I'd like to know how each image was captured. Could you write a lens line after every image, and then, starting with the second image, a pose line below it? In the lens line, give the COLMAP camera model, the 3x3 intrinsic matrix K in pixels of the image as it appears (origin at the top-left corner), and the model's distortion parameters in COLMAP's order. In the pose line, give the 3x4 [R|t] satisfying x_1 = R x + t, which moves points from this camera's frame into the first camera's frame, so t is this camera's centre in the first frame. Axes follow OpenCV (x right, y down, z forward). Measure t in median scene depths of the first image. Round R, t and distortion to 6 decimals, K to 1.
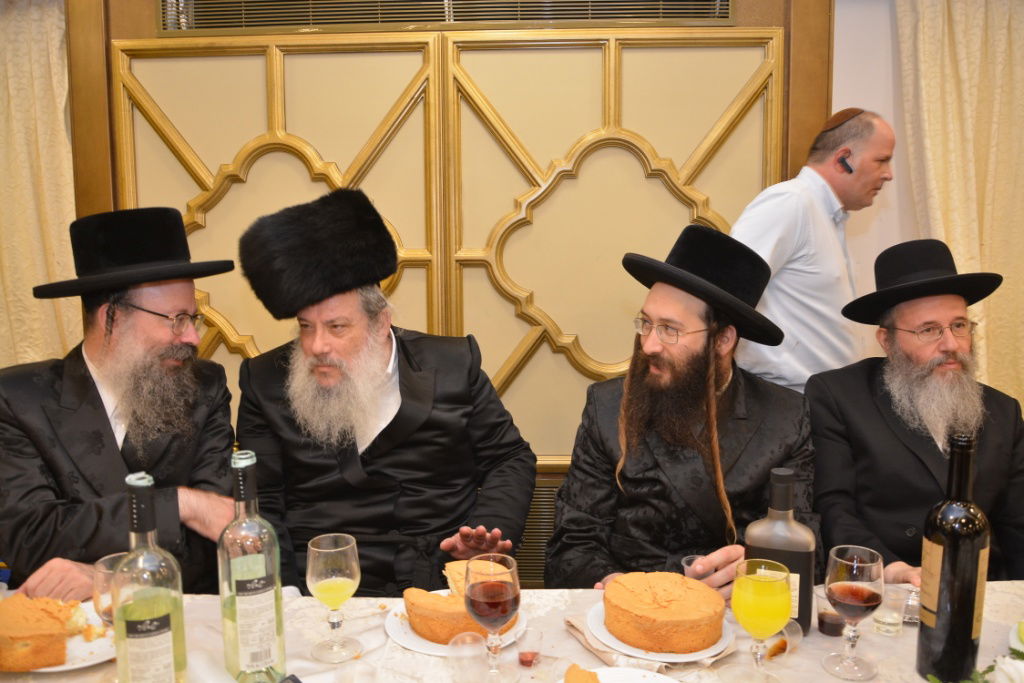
lens RADIAL K [[730.5, 0, 512.0], [0, 730.5, 341.5], [0, 0, 1]] dist [-0.033626, 0.003672]
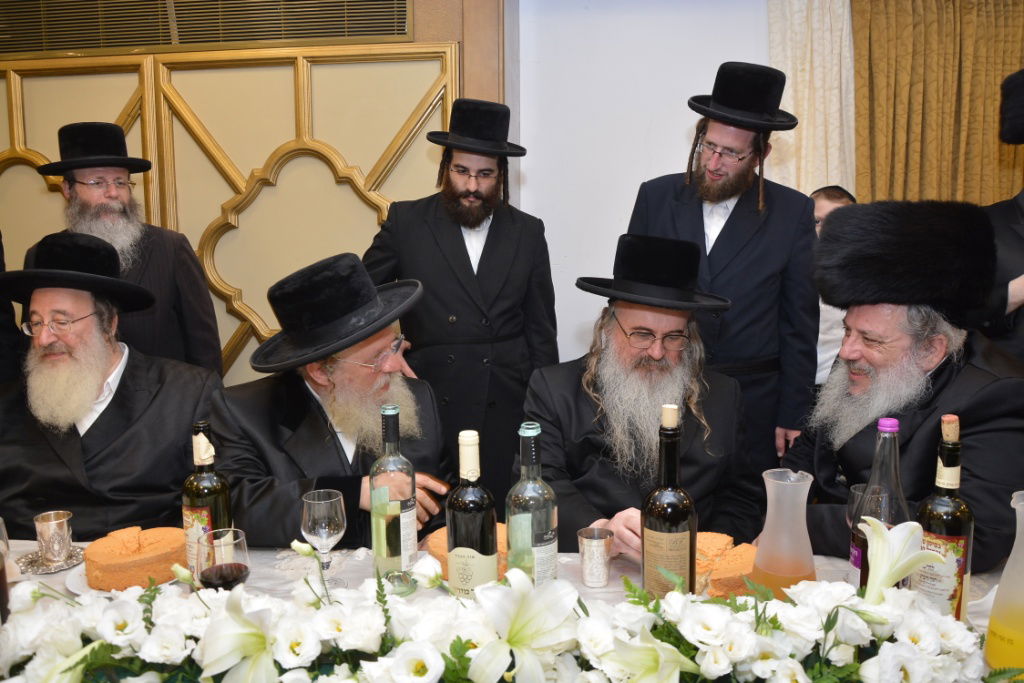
lens RADIAL K [[696.4, 0, 512.0], [0, 696.4, 341.5], [0, 0, 1]] dist [-0.029246, 0.004573]
pose [[0.998483, 0.006250, -0.054710, 0.413636], [-0.005827, 0.999952, 0.007905, 0.000382], [0.054757, -0.007575, 0.998471, -0.018595]]
